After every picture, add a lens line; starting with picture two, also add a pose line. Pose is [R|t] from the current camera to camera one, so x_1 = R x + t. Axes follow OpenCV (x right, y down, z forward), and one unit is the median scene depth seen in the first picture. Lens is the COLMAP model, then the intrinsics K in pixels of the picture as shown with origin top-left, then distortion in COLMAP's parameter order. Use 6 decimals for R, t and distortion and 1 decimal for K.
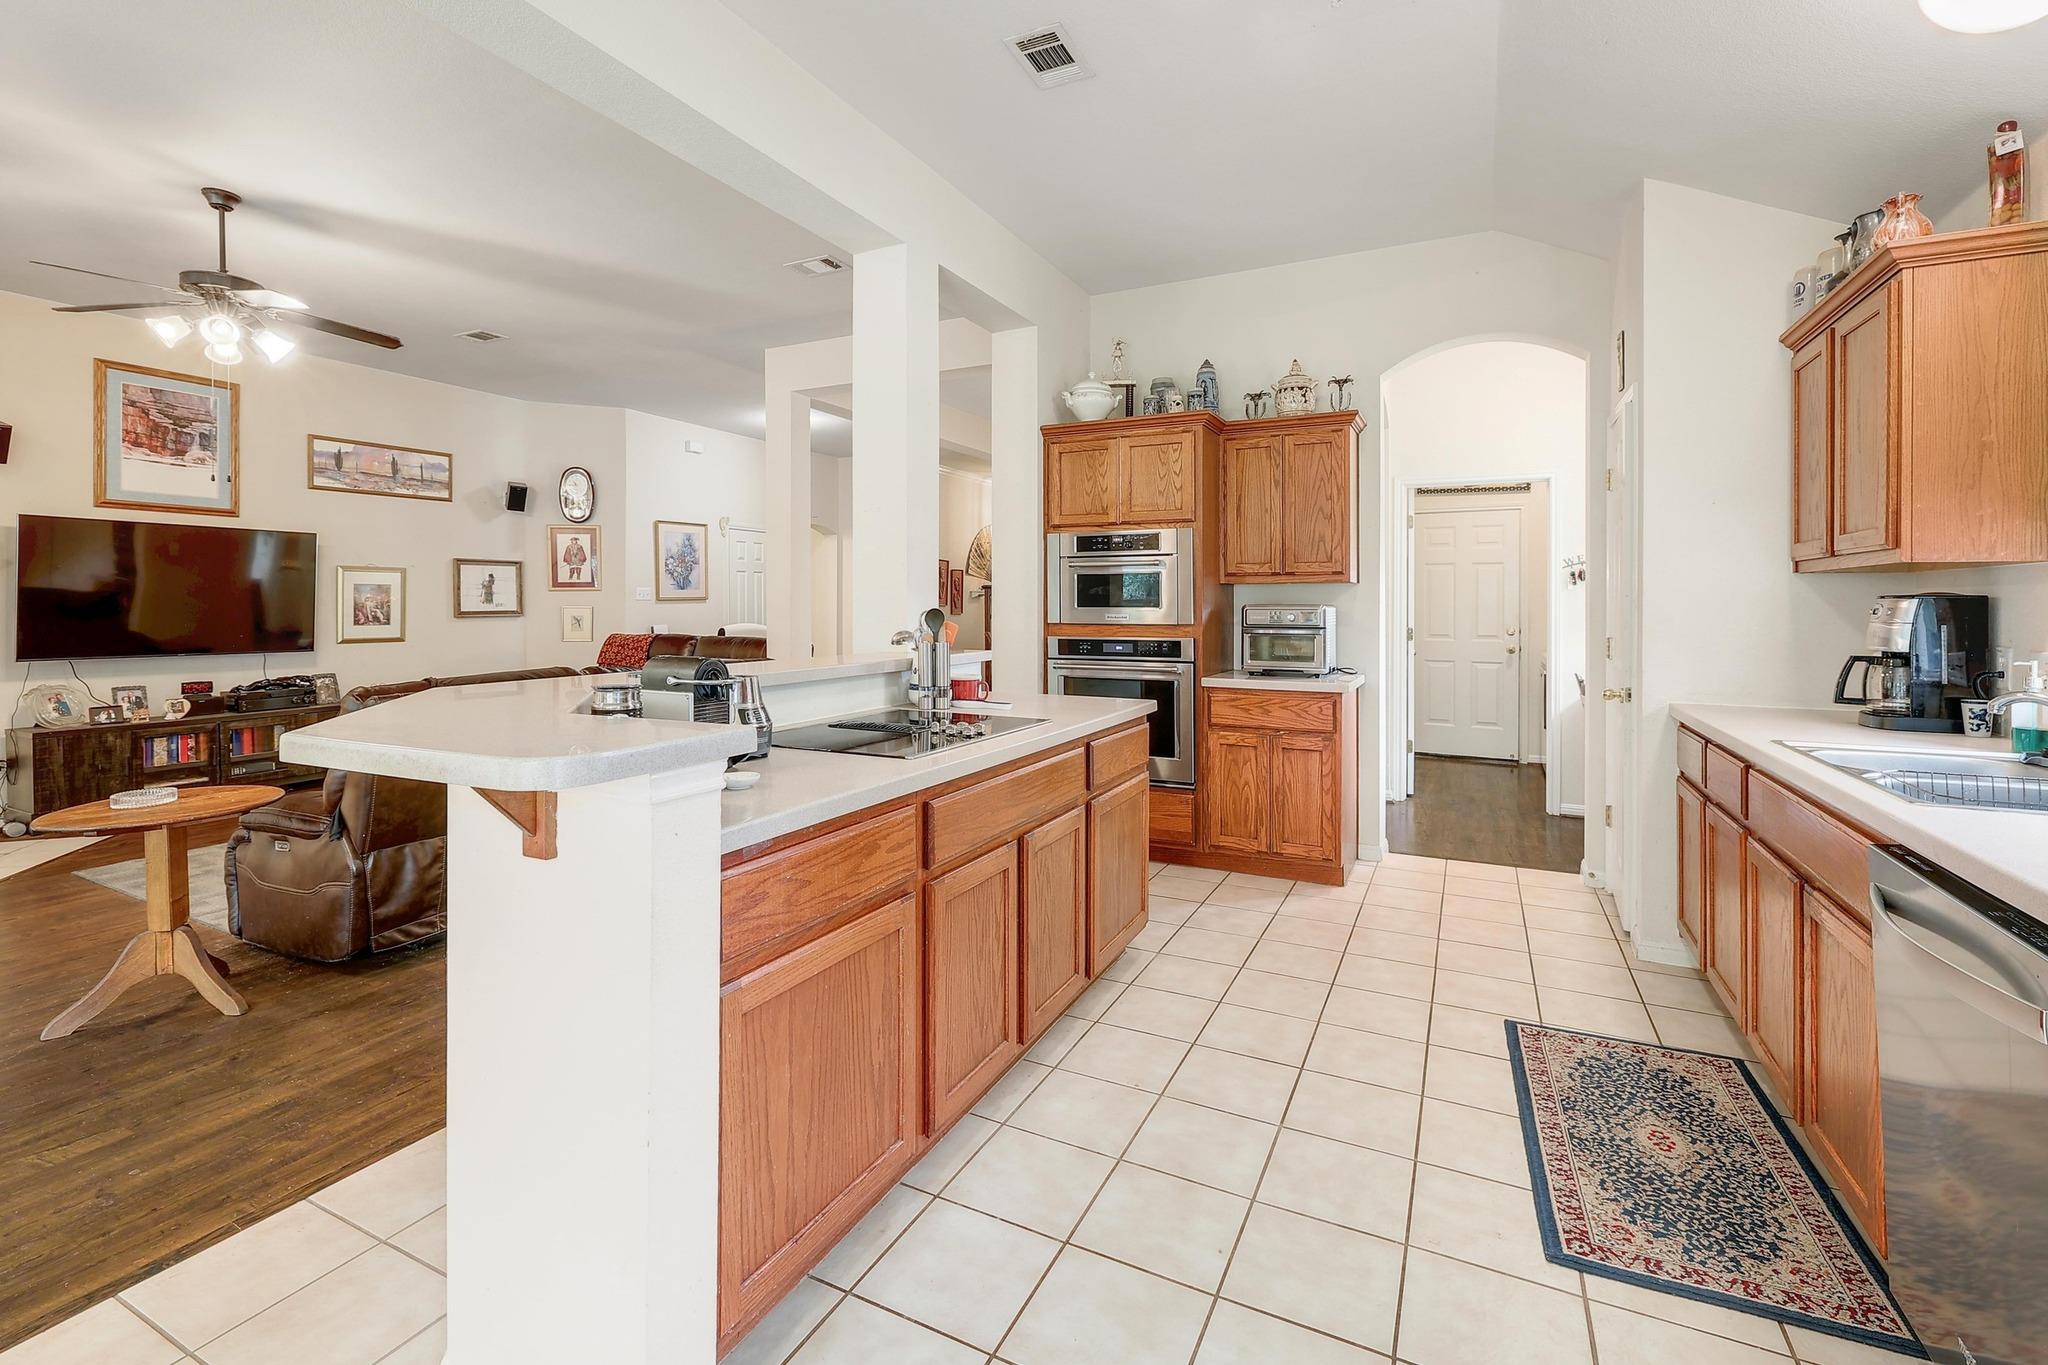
lens RADIAL K [[900.6, 0, 1026.2], [0, 900.6, 607.0], [0, 0, 1]] dist [-0.001598, 0.000280]
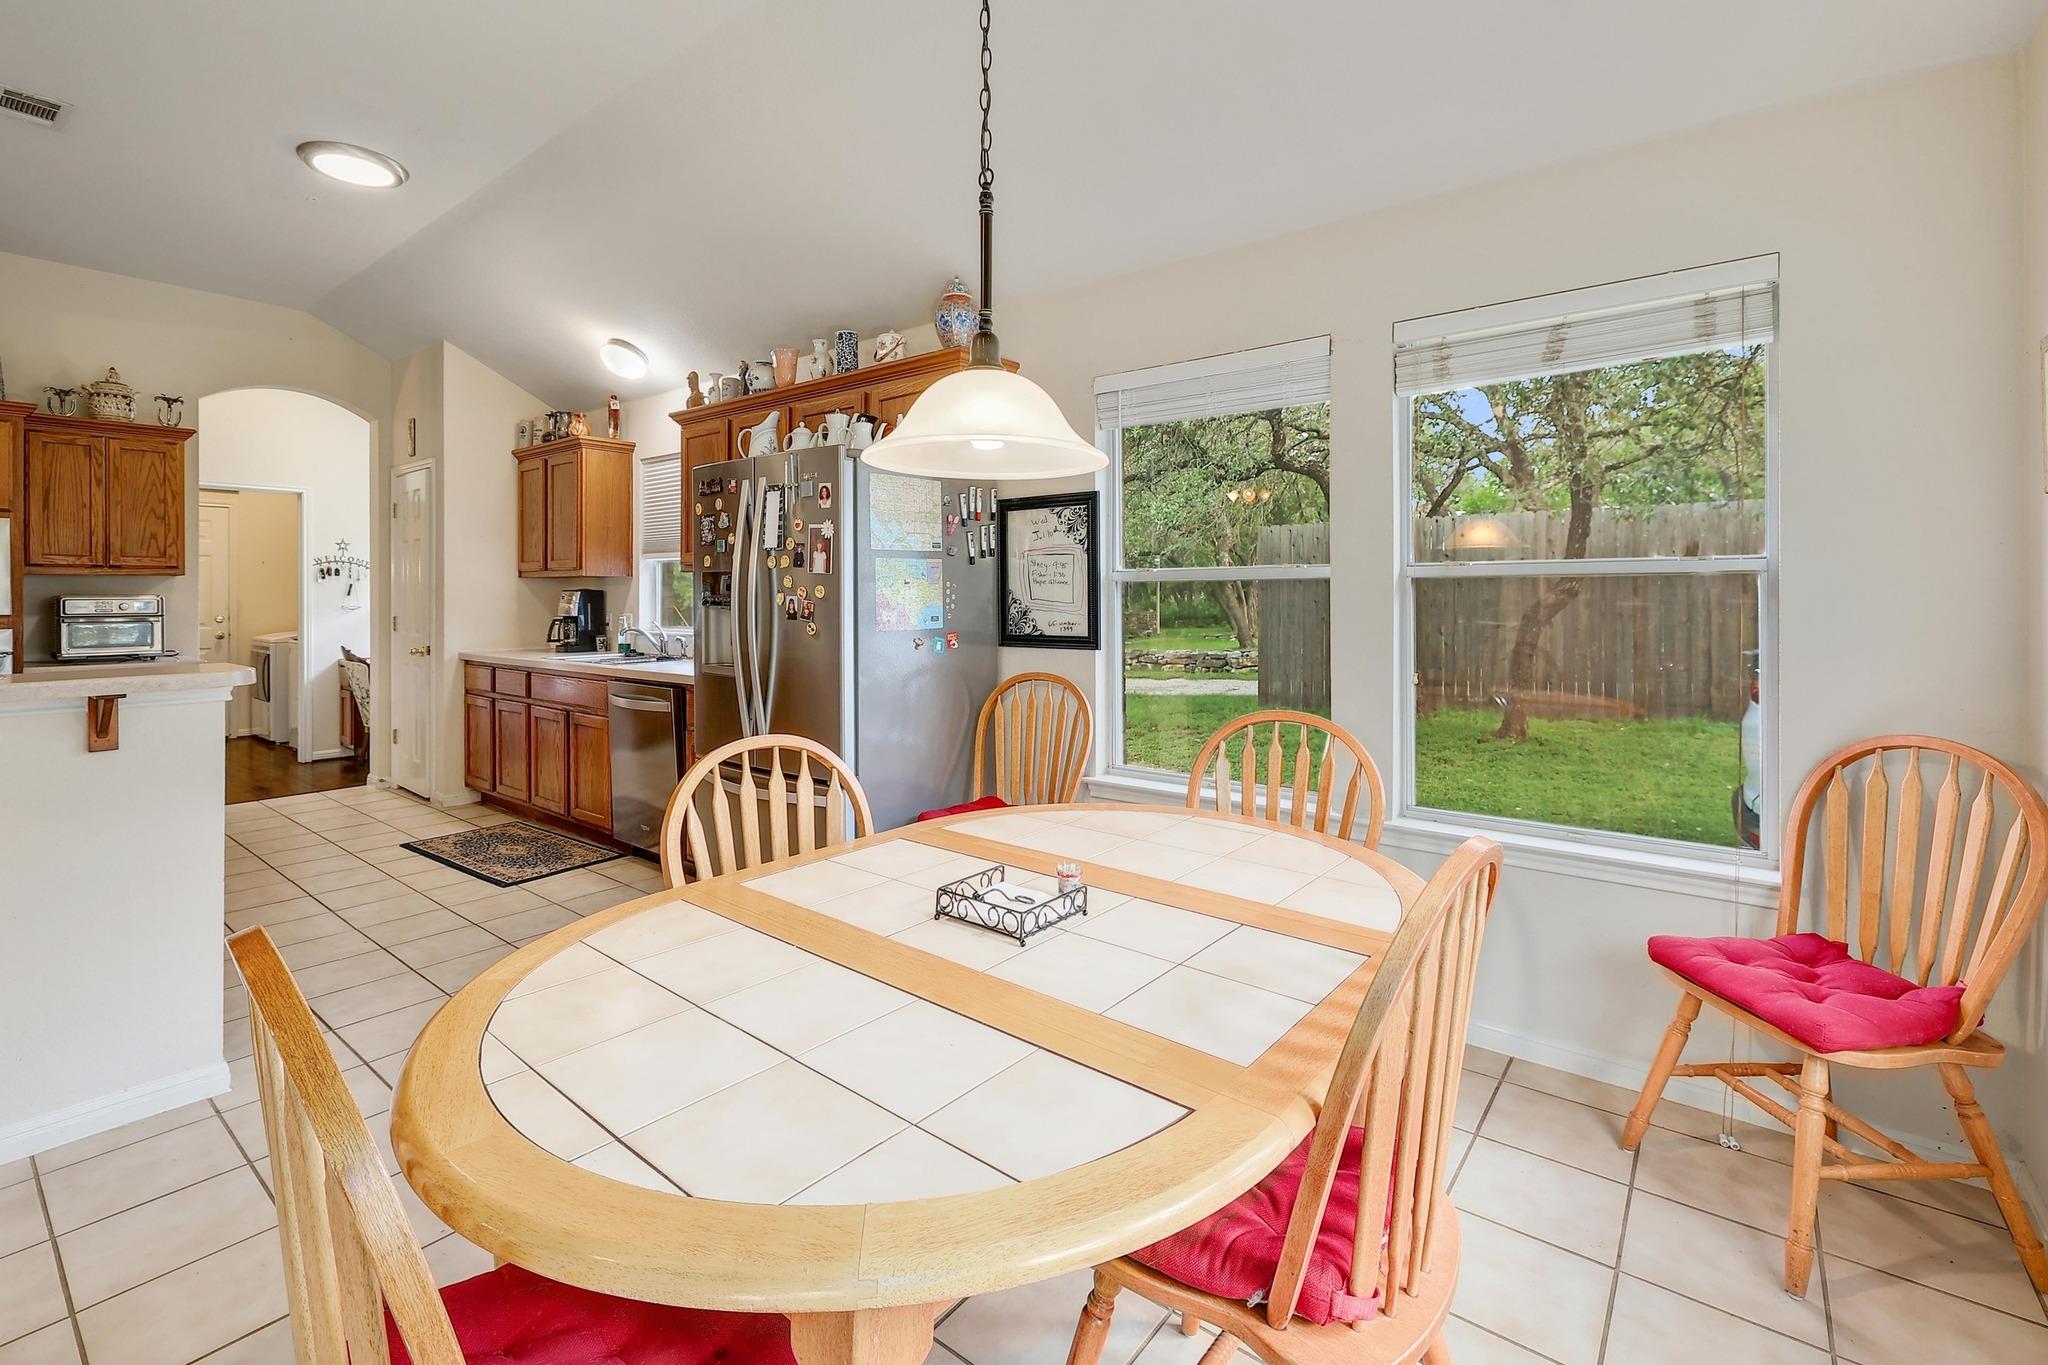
lens RADIAL K [[900.6, 0, 1005.0], [0, 900.6, 597.4], [0, 0, 1]] dist [-0.001598, 0.000280]
pose [[0.220270, -0.004769, 0.975427, -0.420329], [0.003753, 0.999985, 0.004041, -0.000051], [-0.975432, 0.002770, 0.220285, -0.226013]]
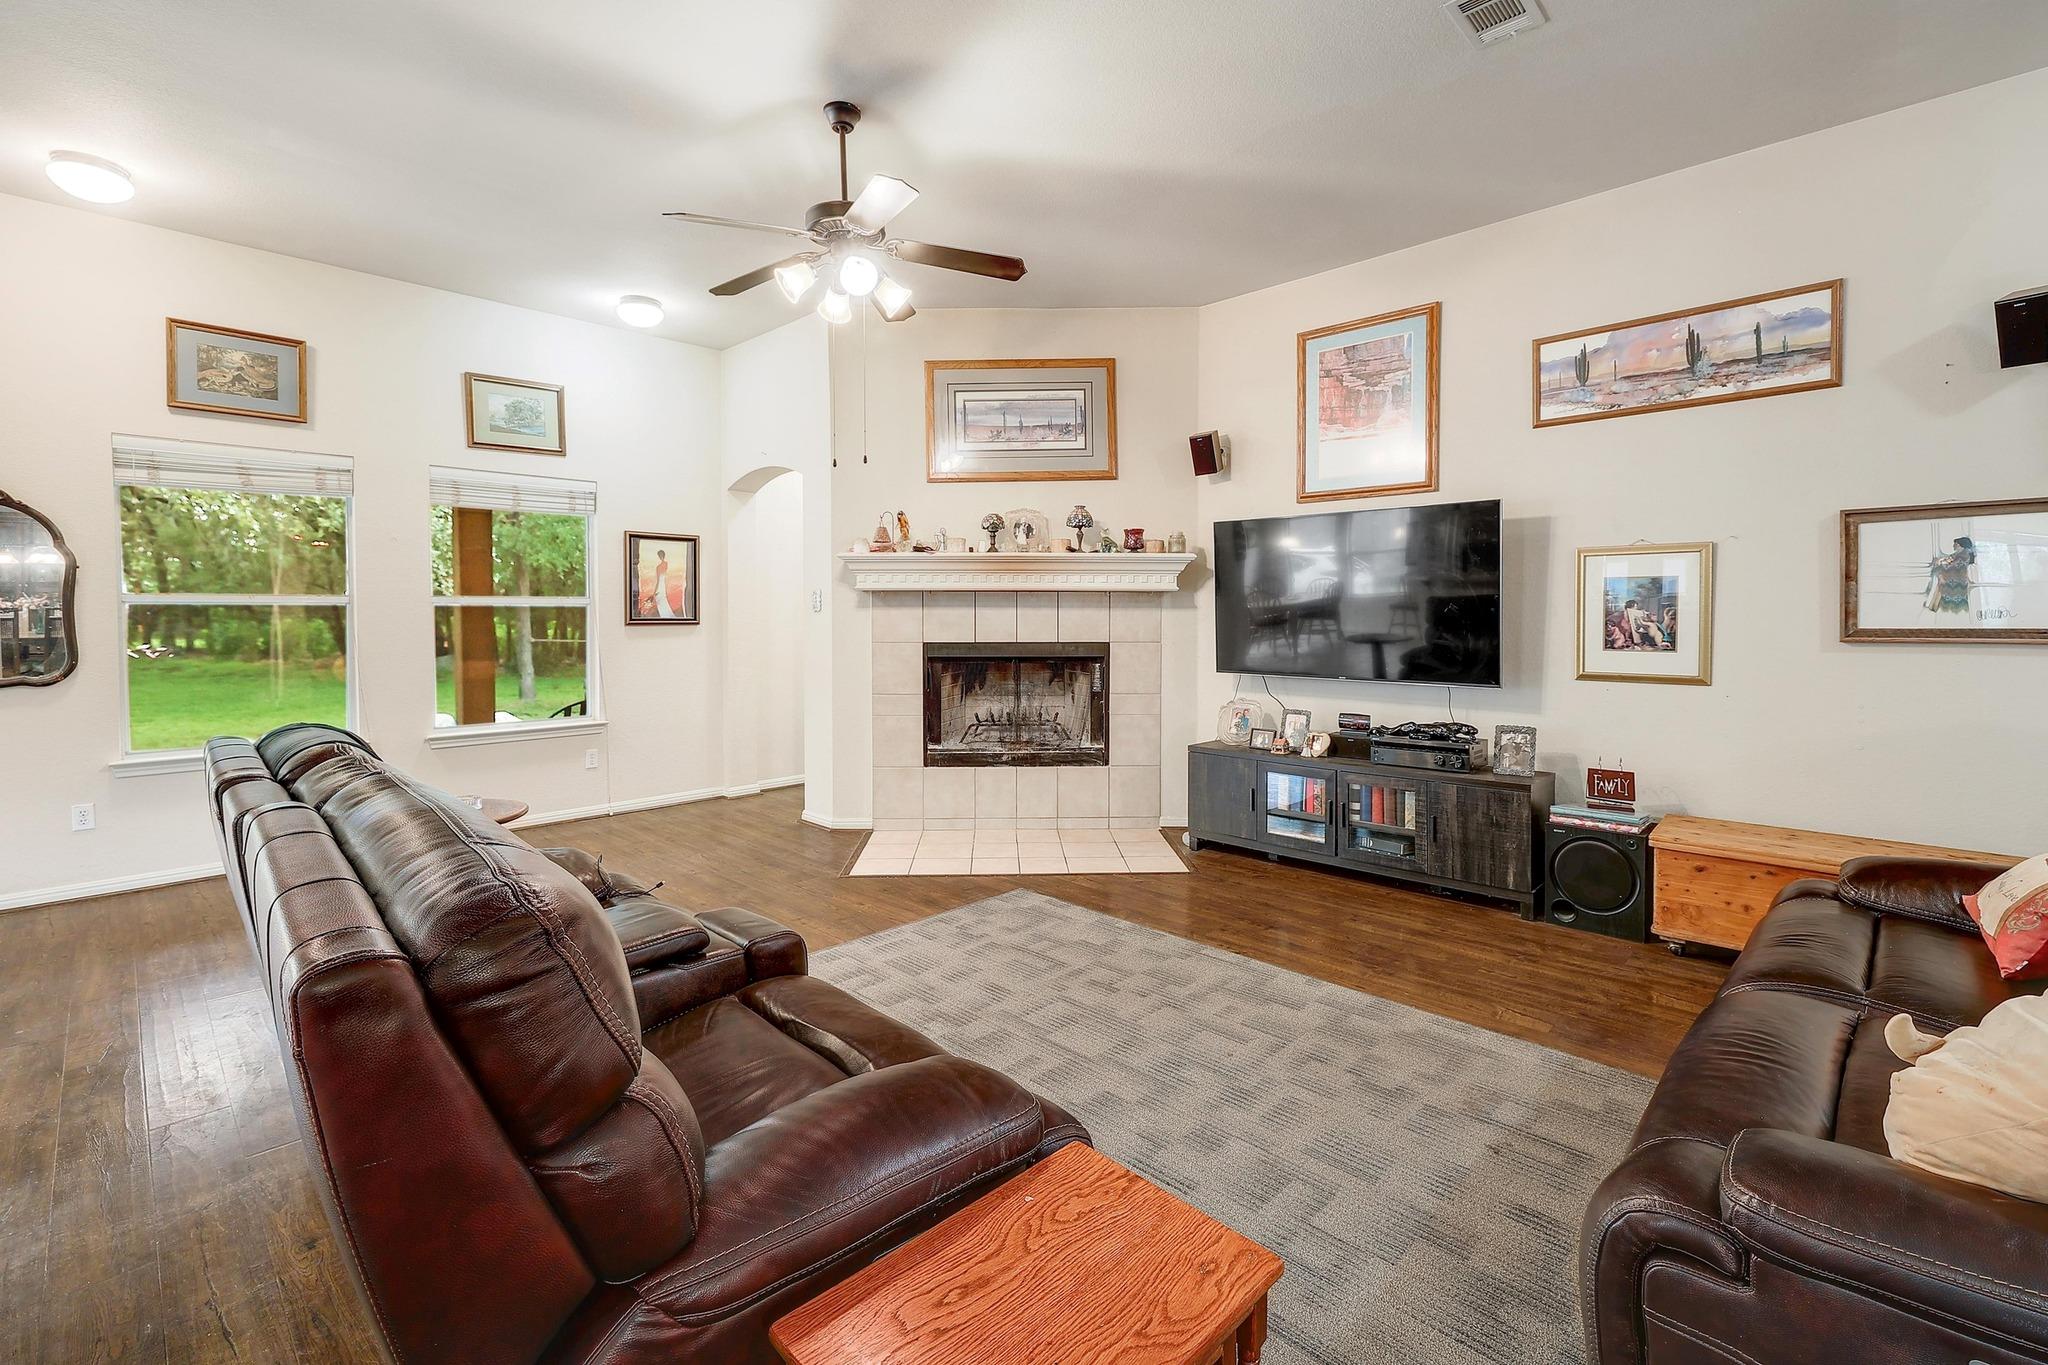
lens RADIAL K [[900.6, 0, 1013.0], [0, 900.6, 636.6], [0, 0, 1]] dist [-0.001598, 0.000280]
pose [[-0.309779, 0.025028, -0.950479, -0.102296], [-0.000665, 0.999648, 0.026540, -0.003720], [0.950808, 0.008854, -0.309653, 0.987009]]
